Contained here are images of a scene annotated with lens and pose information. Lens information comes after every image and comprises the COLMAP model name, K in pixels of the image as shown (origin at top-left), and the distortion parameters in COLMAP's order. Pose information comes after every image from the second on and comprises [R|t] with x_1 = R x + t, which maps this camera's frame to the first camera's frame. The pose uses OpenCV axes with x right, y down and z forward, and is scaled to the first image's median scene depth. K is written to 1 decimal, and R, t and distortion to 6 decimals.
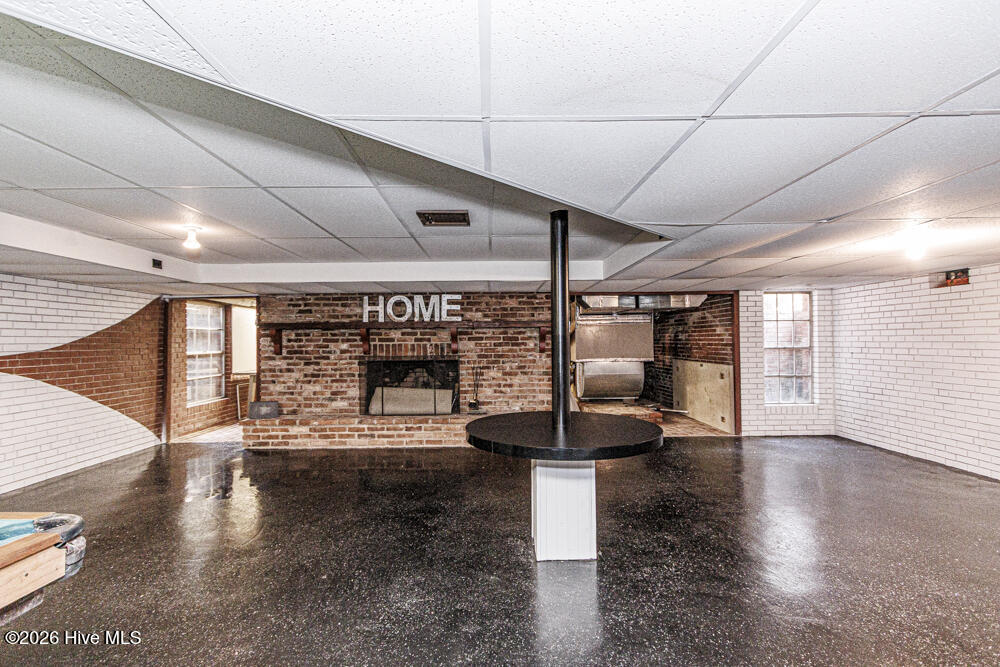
lens RADIAL K [[466.0, 0, 500.0], [0, 466.0, 333.5], [0, 0, 1]] dist [0.000985, -0.001753]
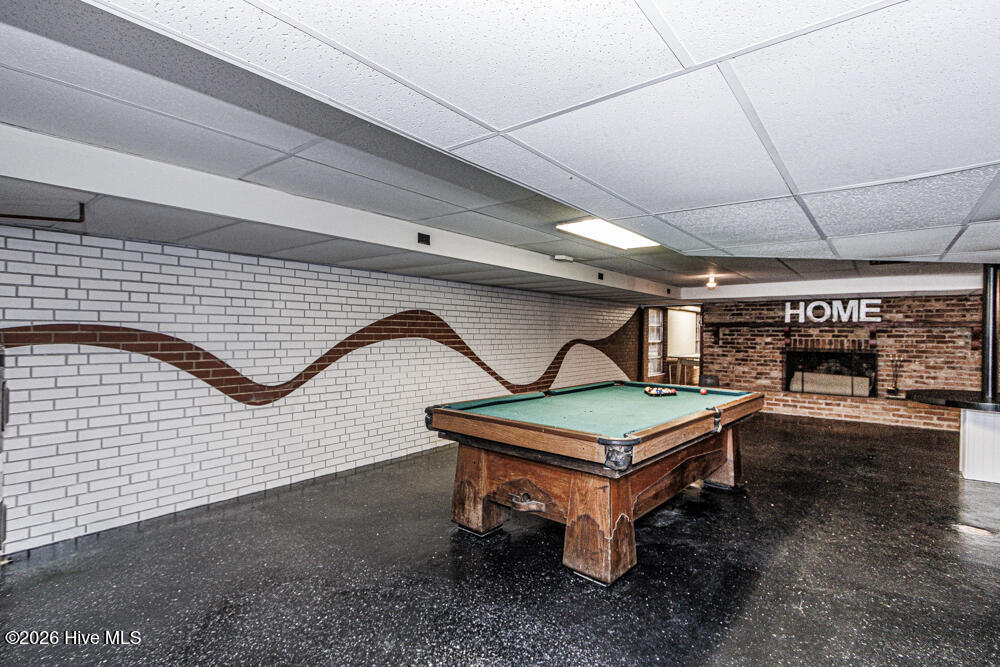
lens RADIAL K [[466.0, 0, 500.0], [0, 466.0, 333.5], [0, 0, 1]] dist [0.000985, -0.001753]
pose [[0.757568, 0.017301, -0.652527, -0.041223], [-0.007204, 0.999809, 0.018145, -0.009817], [0.652717, -0.009045, 0.757548, -0.550741]]
